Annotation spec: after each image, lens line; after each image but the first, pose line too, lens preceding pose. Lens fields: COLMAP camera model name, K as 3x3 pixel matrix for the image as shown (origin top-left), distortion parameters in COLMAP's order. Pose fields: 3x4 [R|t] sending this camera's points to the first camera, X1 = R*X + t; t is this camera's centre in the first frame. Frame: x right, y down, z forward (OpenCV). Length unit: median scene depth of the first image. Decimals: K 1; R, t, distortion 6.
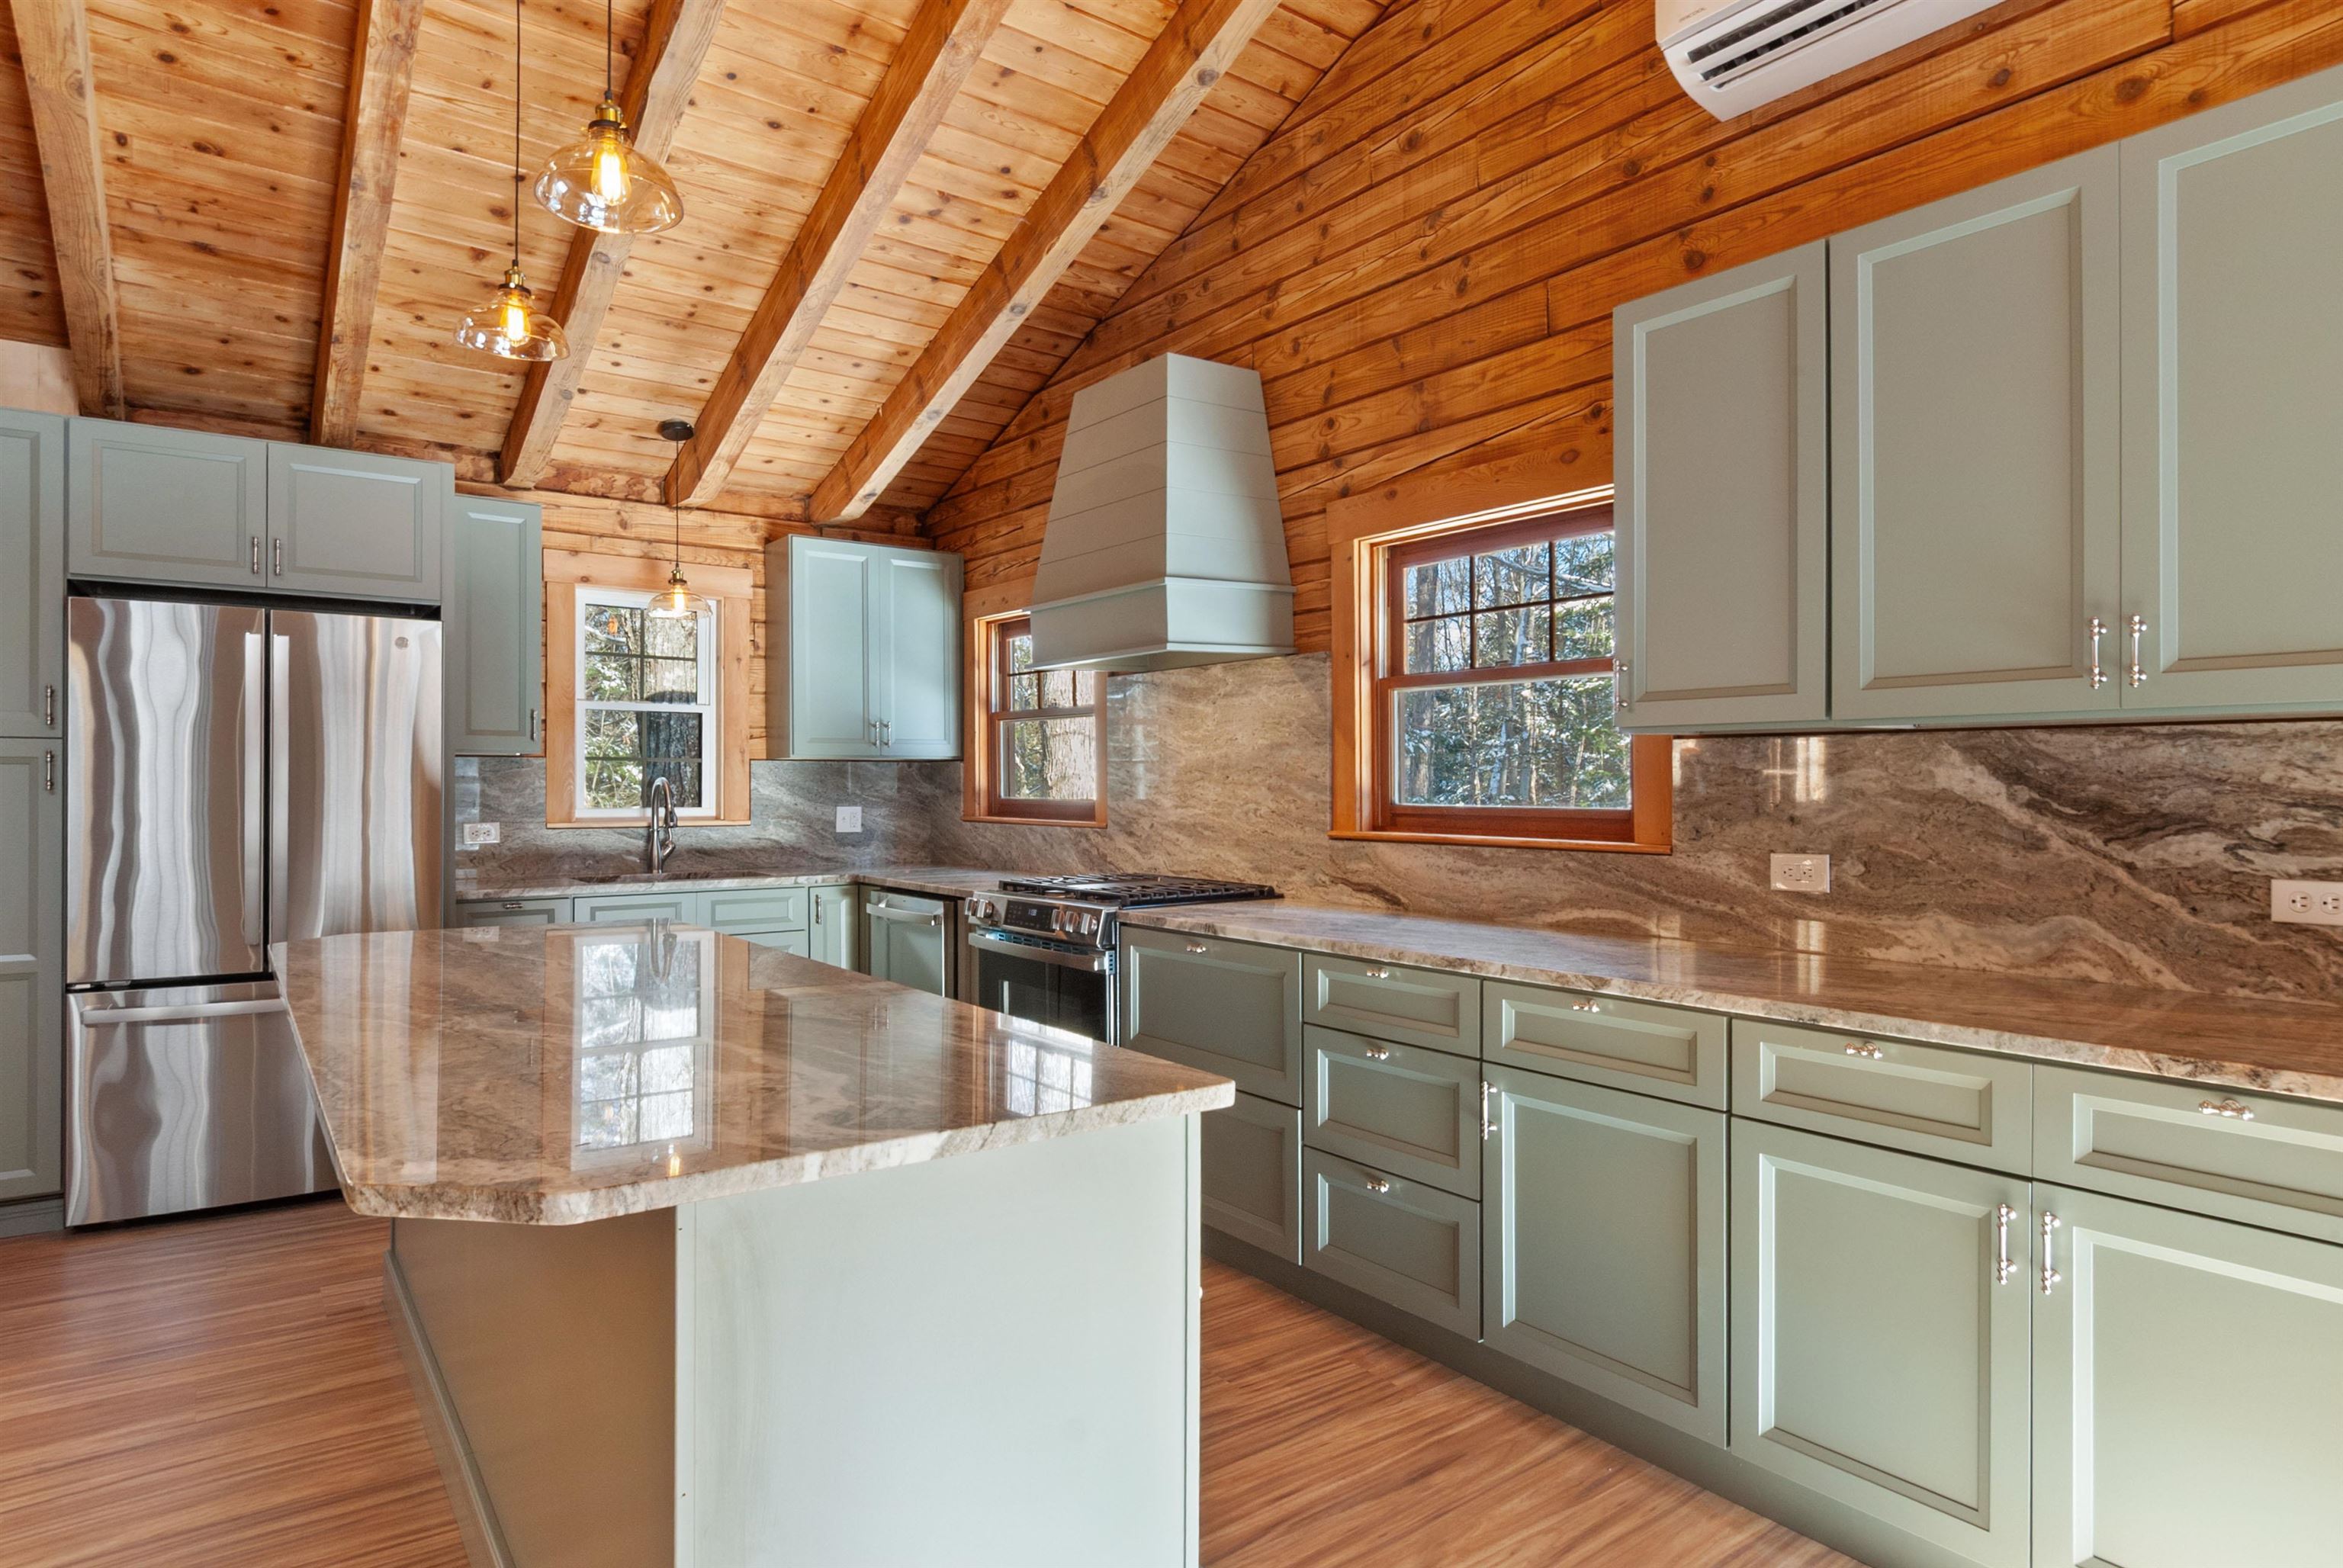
lens RADIAL K [[1286.3, 0, 1180.1], [0, 1286.3, 789.9], [0, 0, 1]] dist [-0.000999, -0.000986]
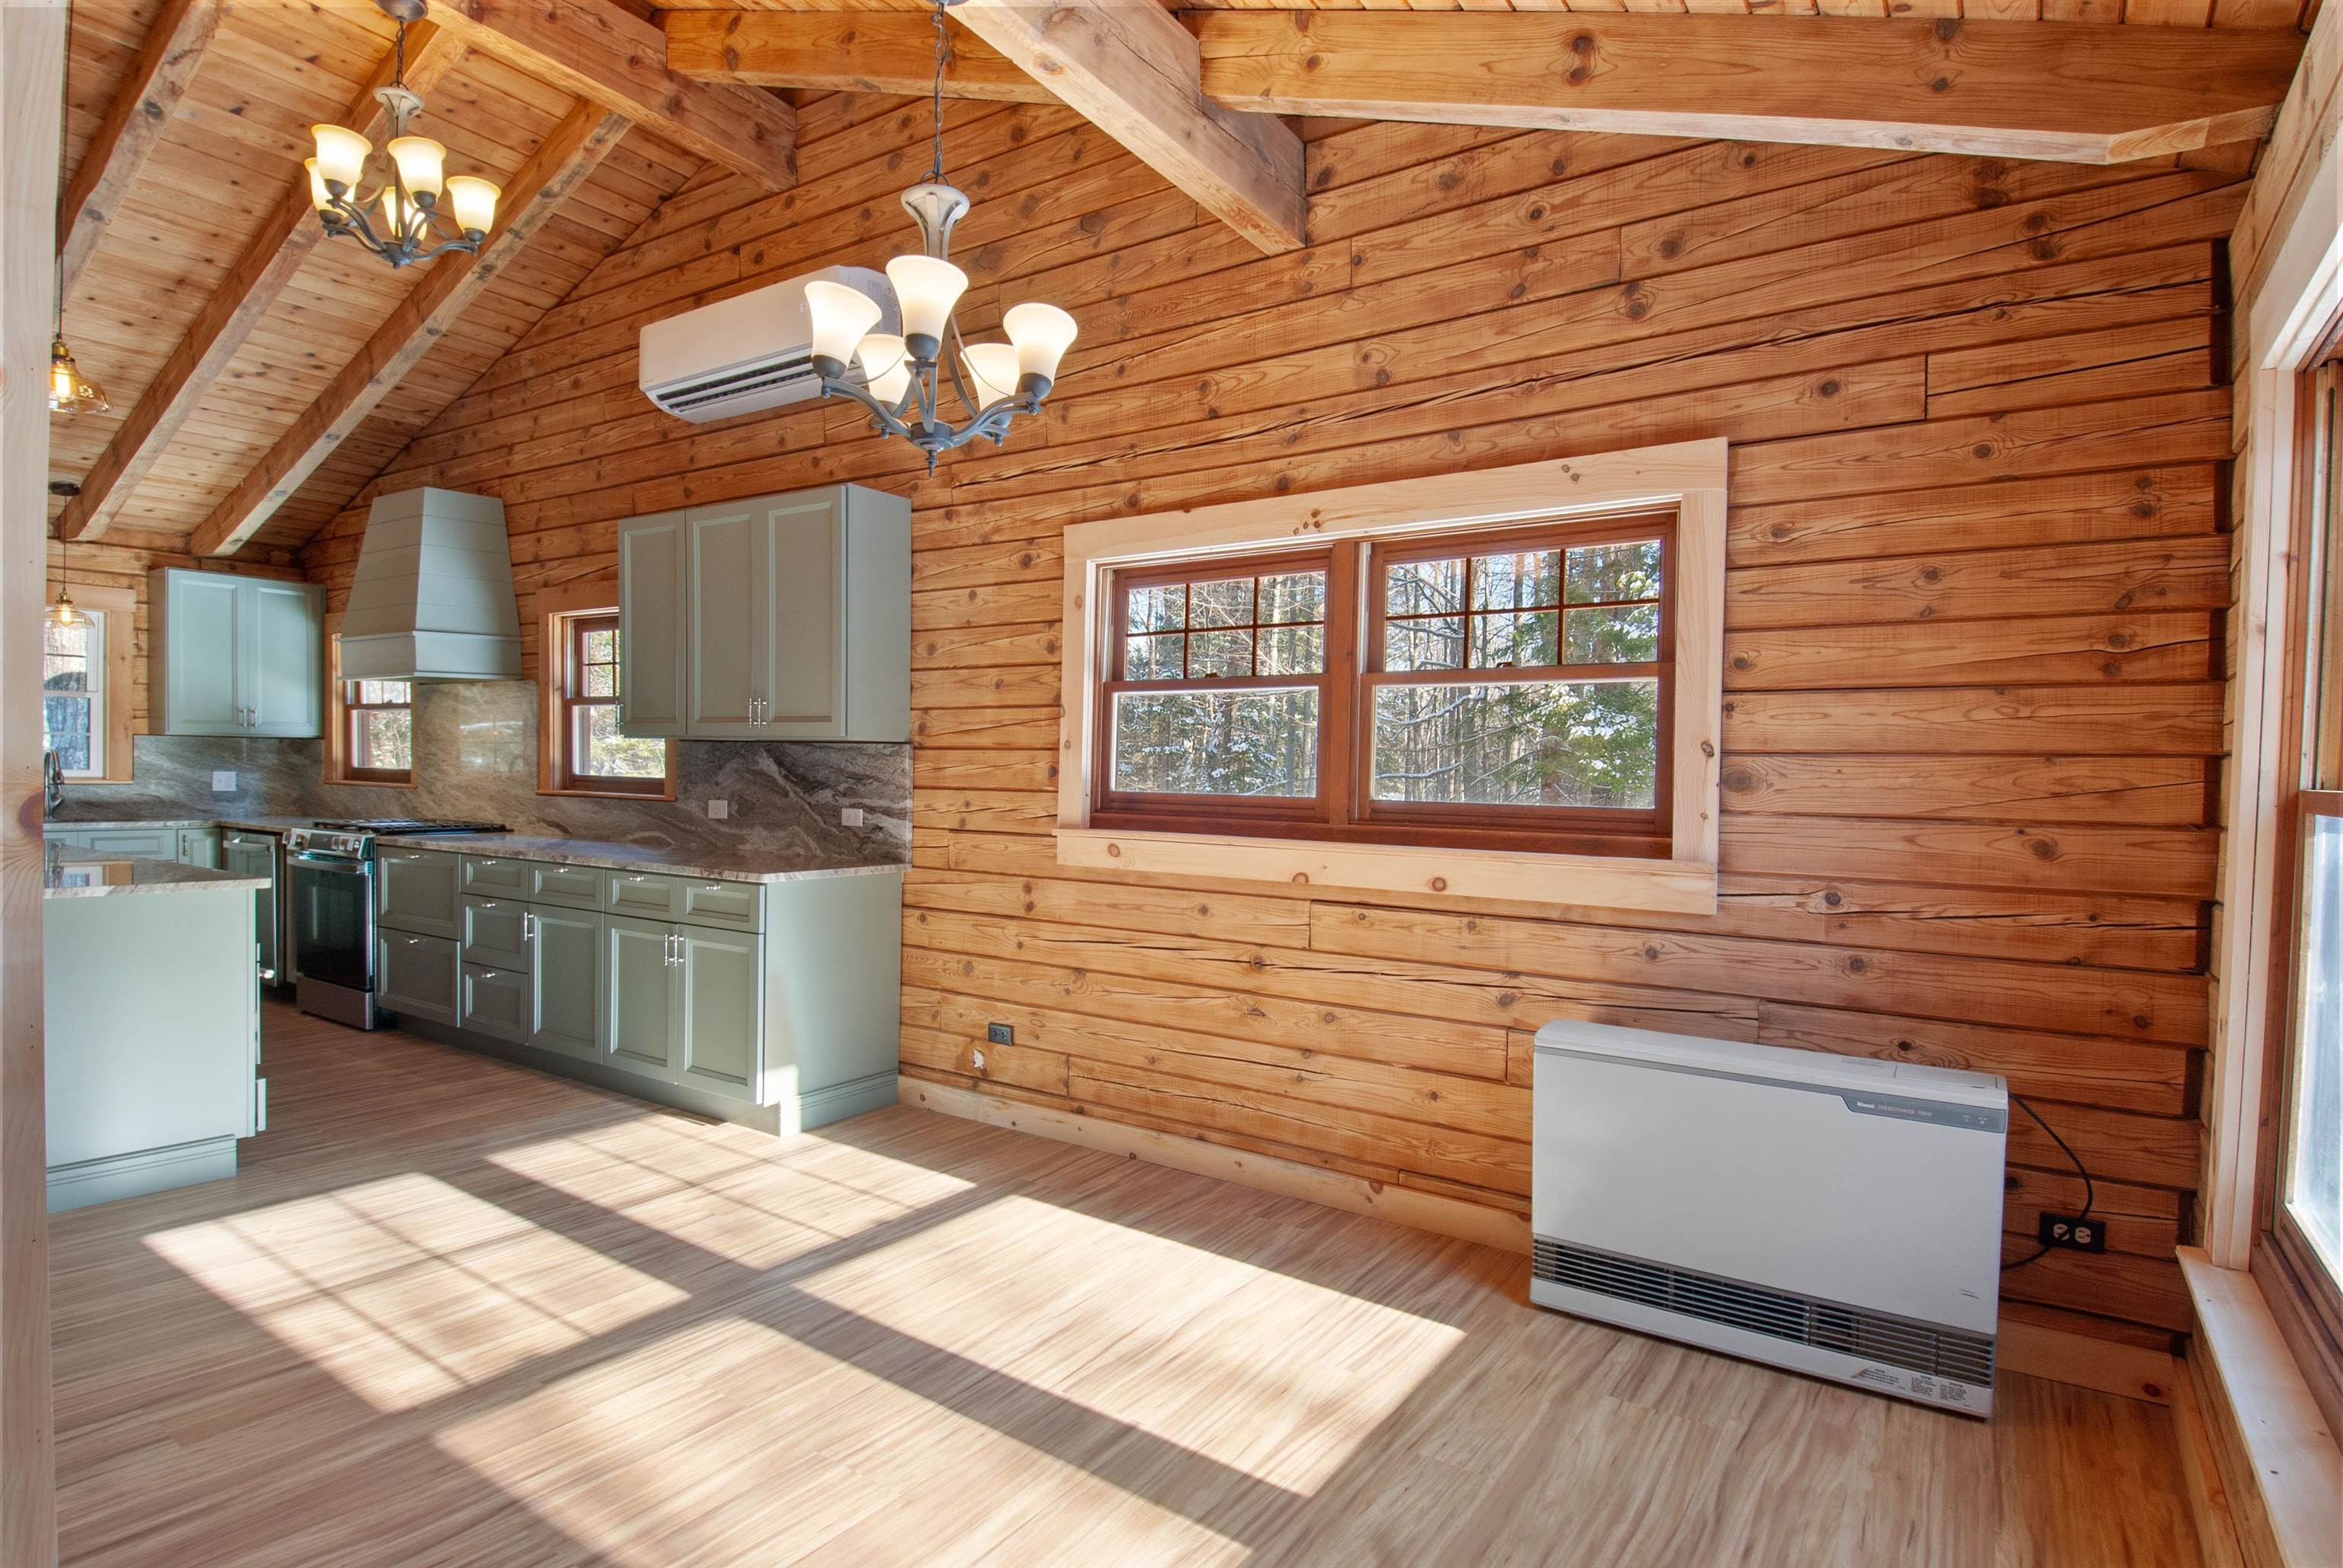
lens RADIAL K [[1201.4, 0, 1170.8], [0, 1201.4, 799.2], [0, 0, 1]] dist [0.047969, -0.055822]
pose [[0.945267, 0.009238, 0.326166, 0.381207], [-0.017437, 0.999601, 0.022224, -0.004587], [-0.325831, -0.026695, 0.945051, -0.736090]]
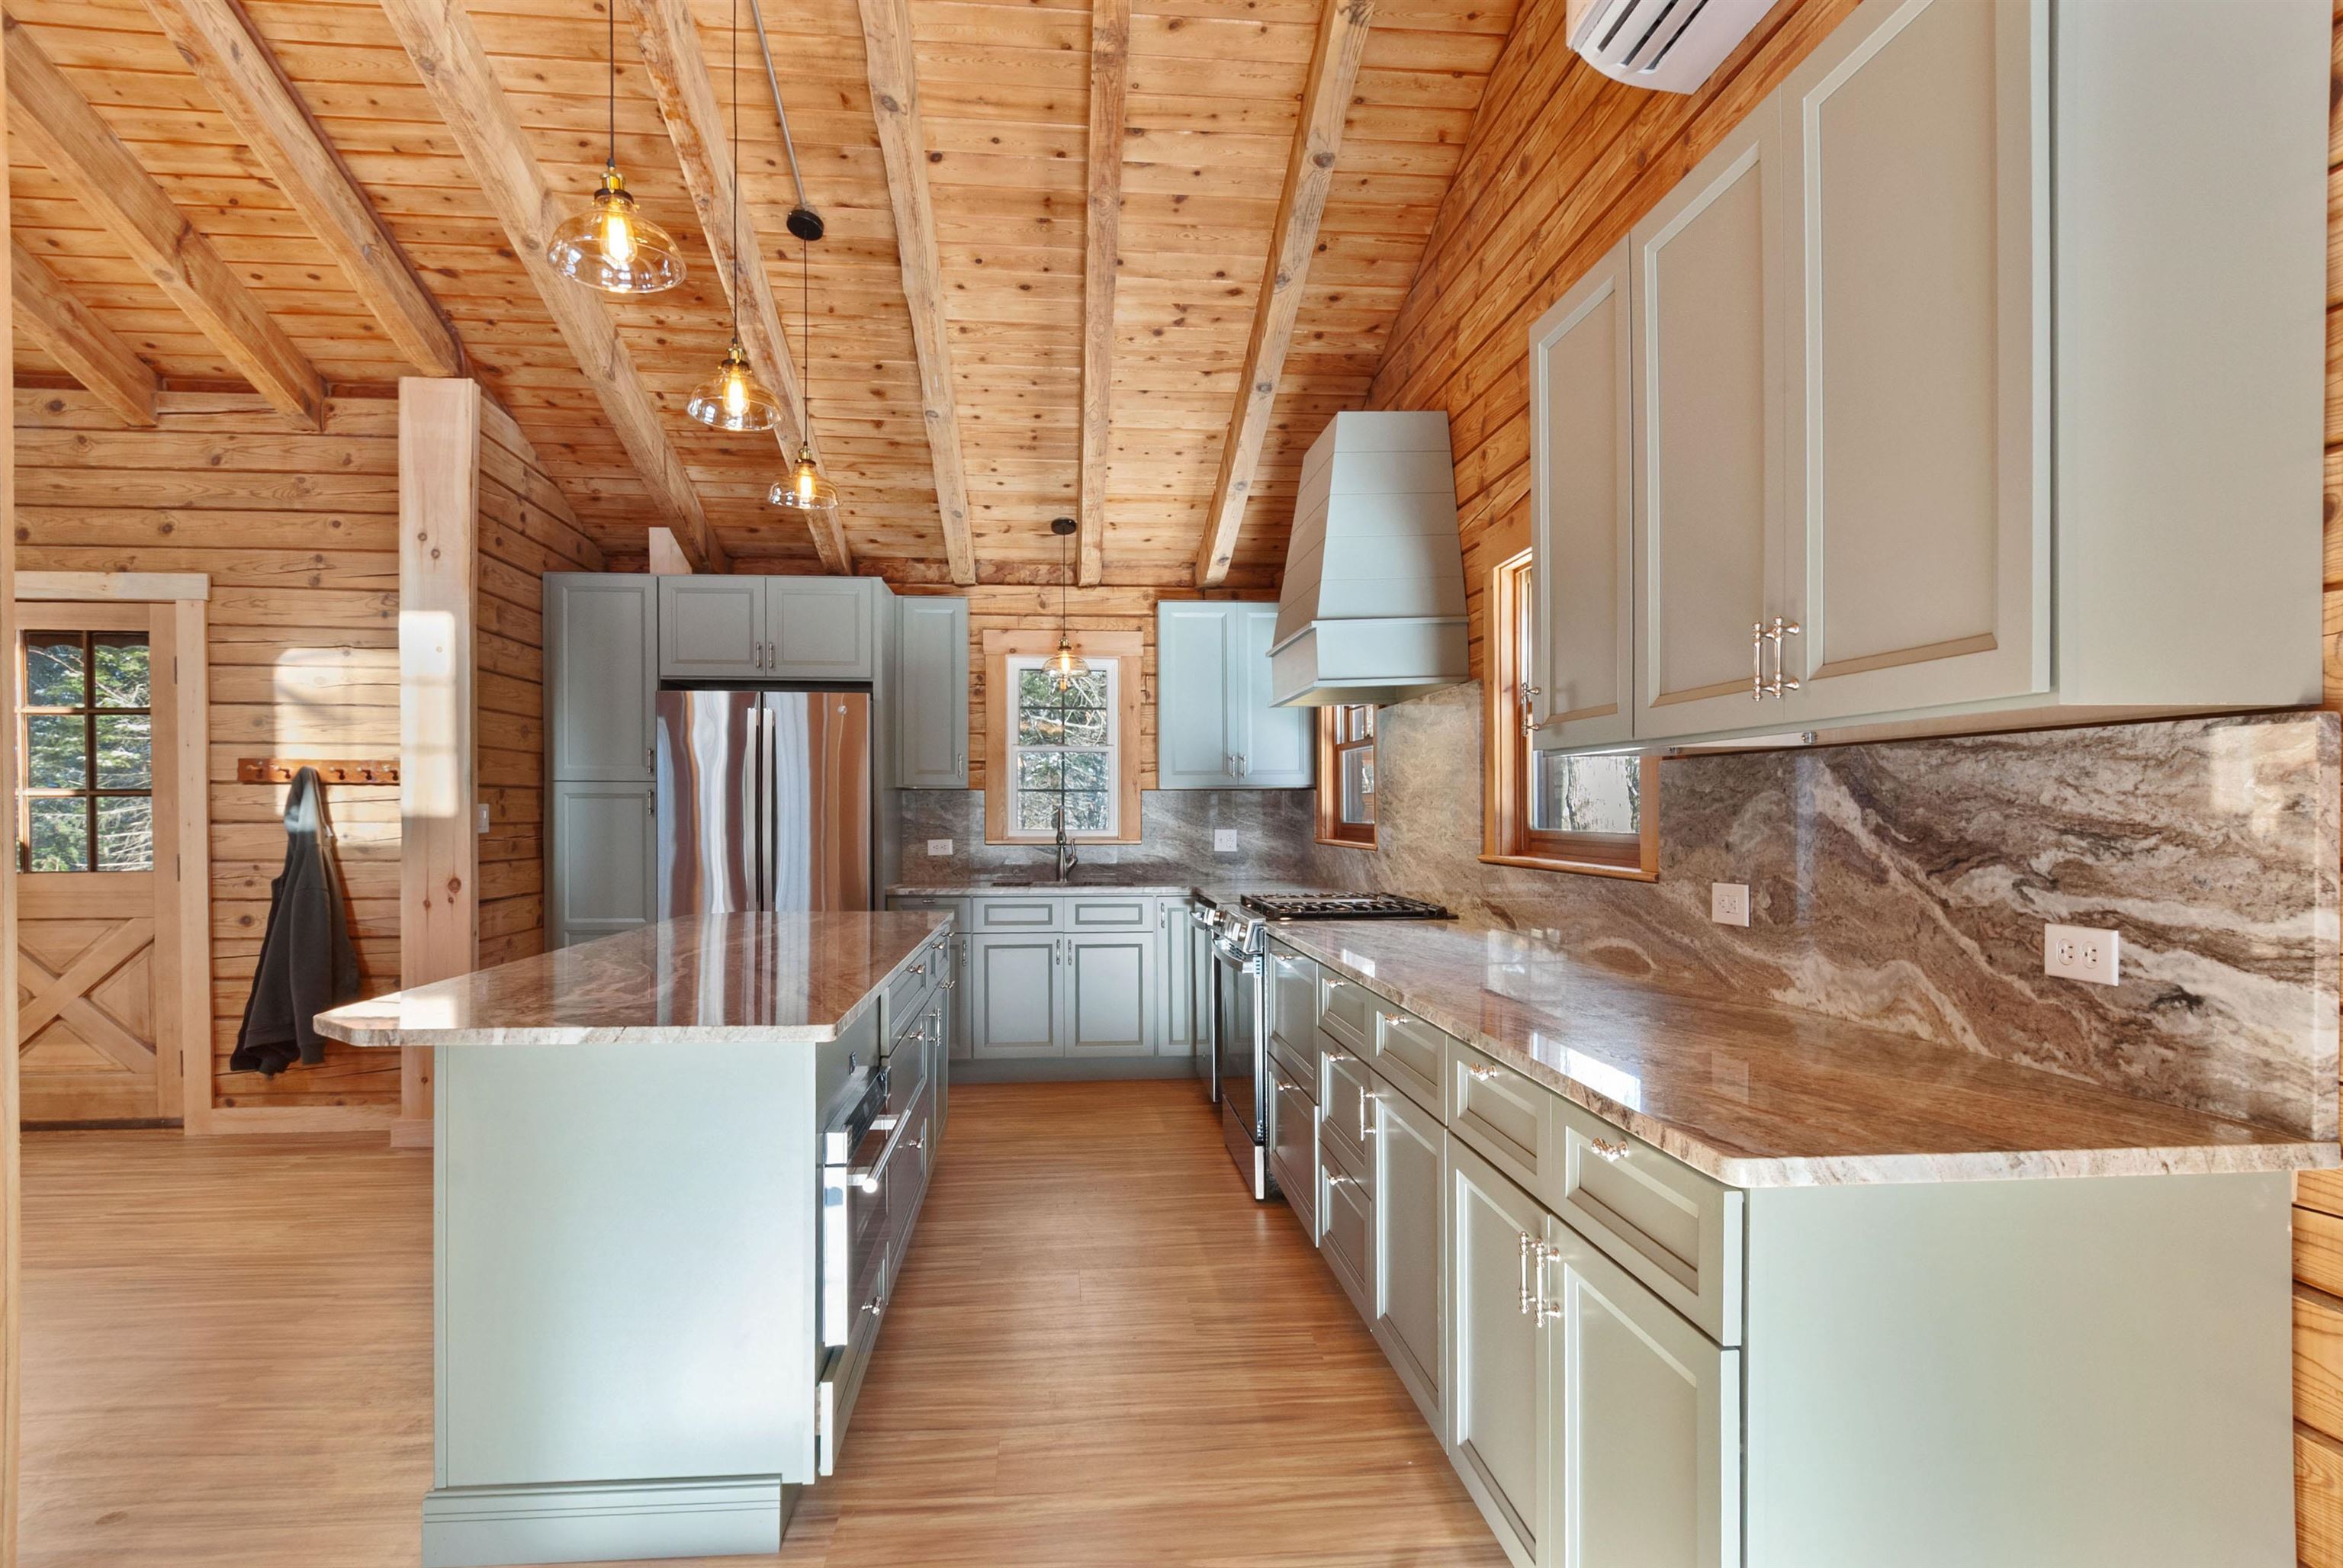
lens RADIAL K [[1262.3, 0, 1166.9], [0, 1262.3, 826.9], [0, 0, 1]] dist [0.000498, -0.000965]
pose [[0.849528, 0.003814, -0.527530, 0.438081], [0.001227, 0.999957, 0.009205, 0.000277], [0.527542, -0.008467, 0.849486, 0.015353]]
